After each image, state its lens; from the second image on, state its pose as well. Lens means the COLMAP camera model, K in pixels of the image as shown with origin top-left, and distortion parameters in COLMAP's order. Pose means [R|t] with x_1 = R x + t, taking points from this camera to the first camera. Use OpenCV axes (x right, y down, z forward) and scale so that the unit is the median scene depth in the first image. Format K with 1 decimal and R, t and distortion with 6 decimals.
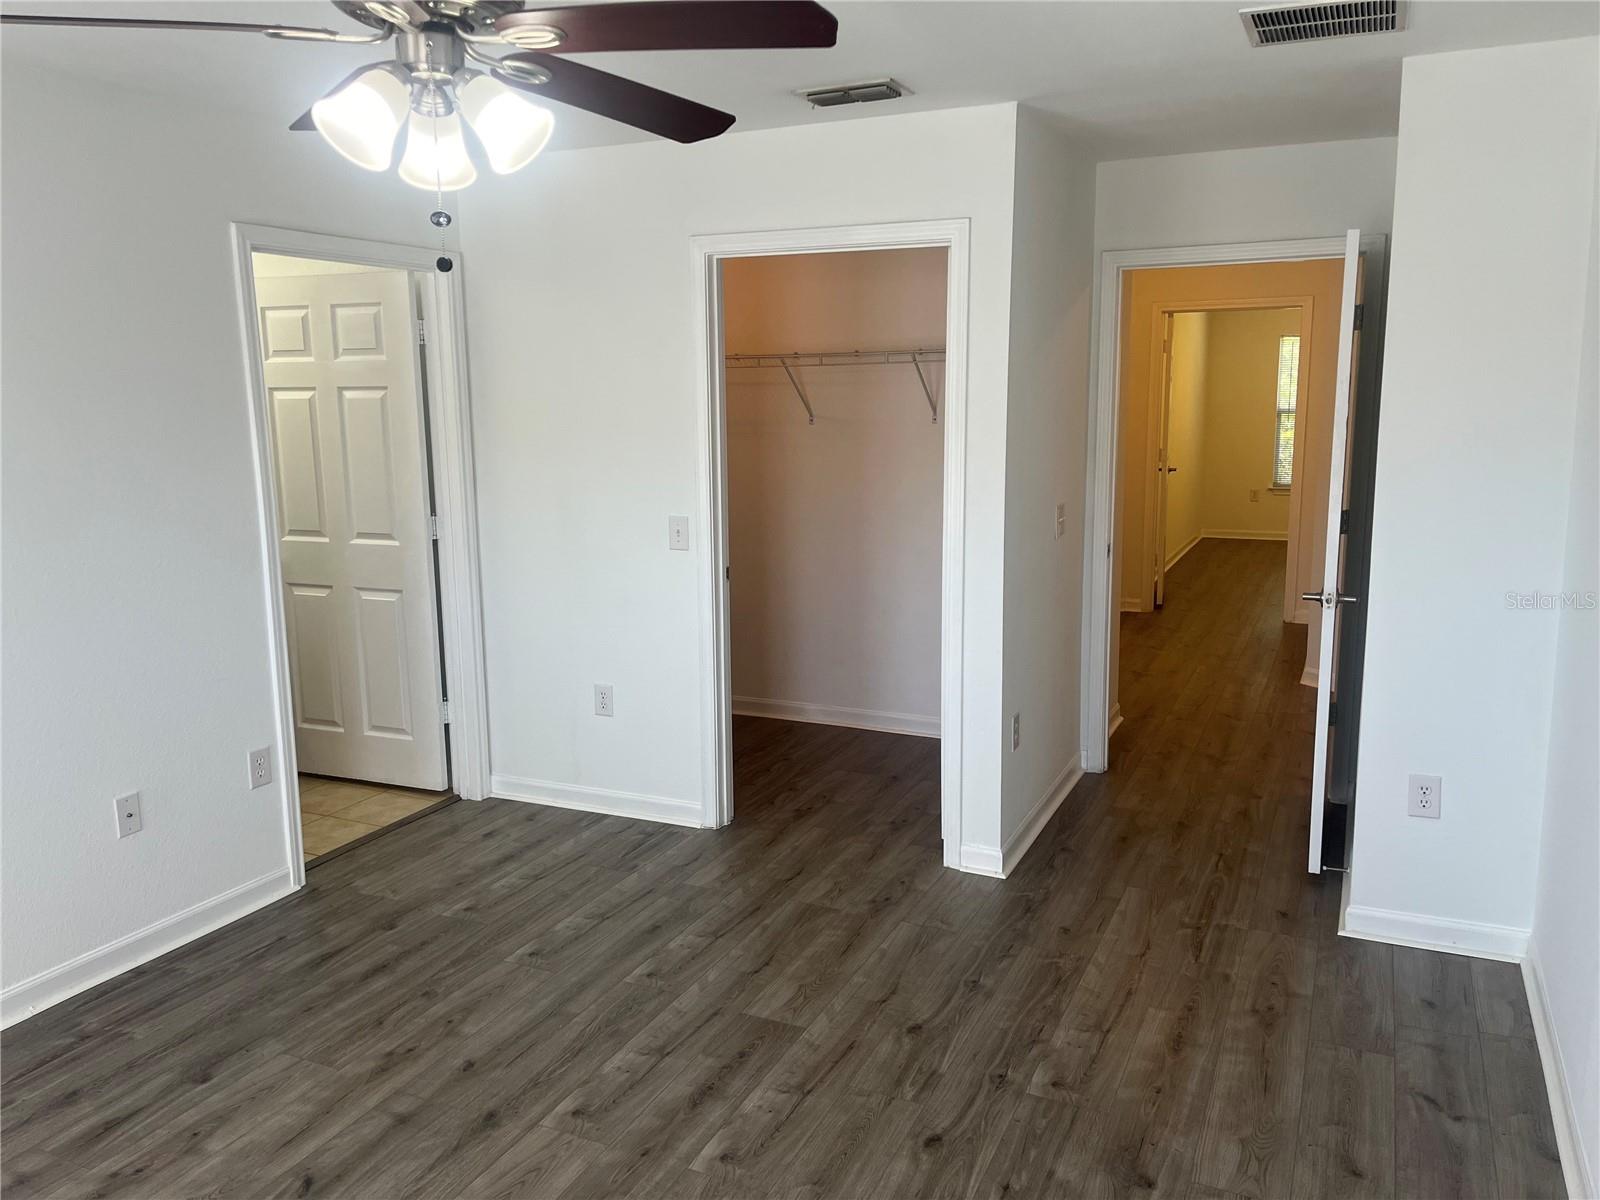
lens RADIAL K [[1212.5, 0, 797.6], [0, 1212.5, 592.5], [0, 0, 1]] dist [0.073694, -0.093469]
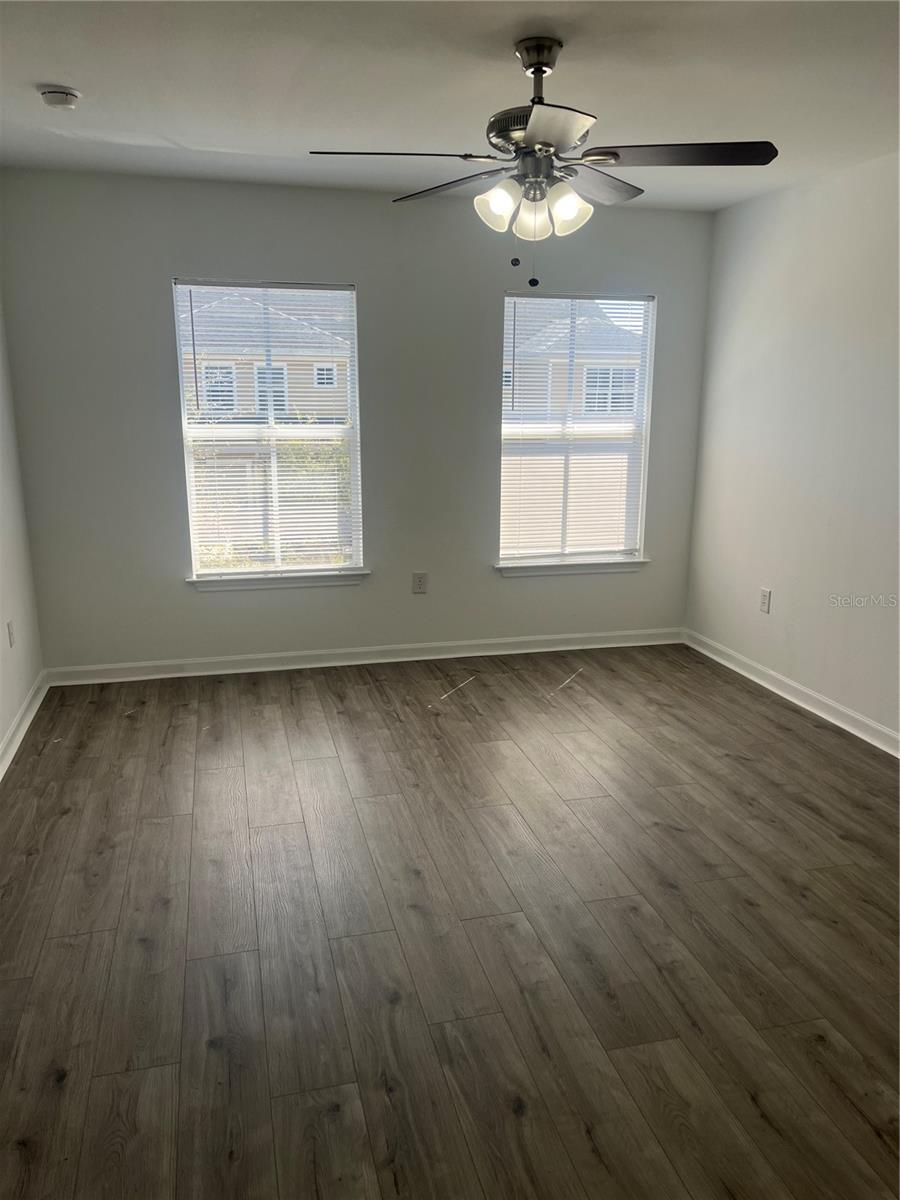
lens RADIAL K [[909.4, 0, 449.7], [0, 909.4, 599.9], [0, 0, 1]] dist [0.073694, -0.093469]
pose [[-0.772793, 0.153716, -0.615762, 0.517024], [-0.104255, 0.926299, 0.362079, -0.213720], [0.626037, 0.344008, -0.699811, 1.420099]]
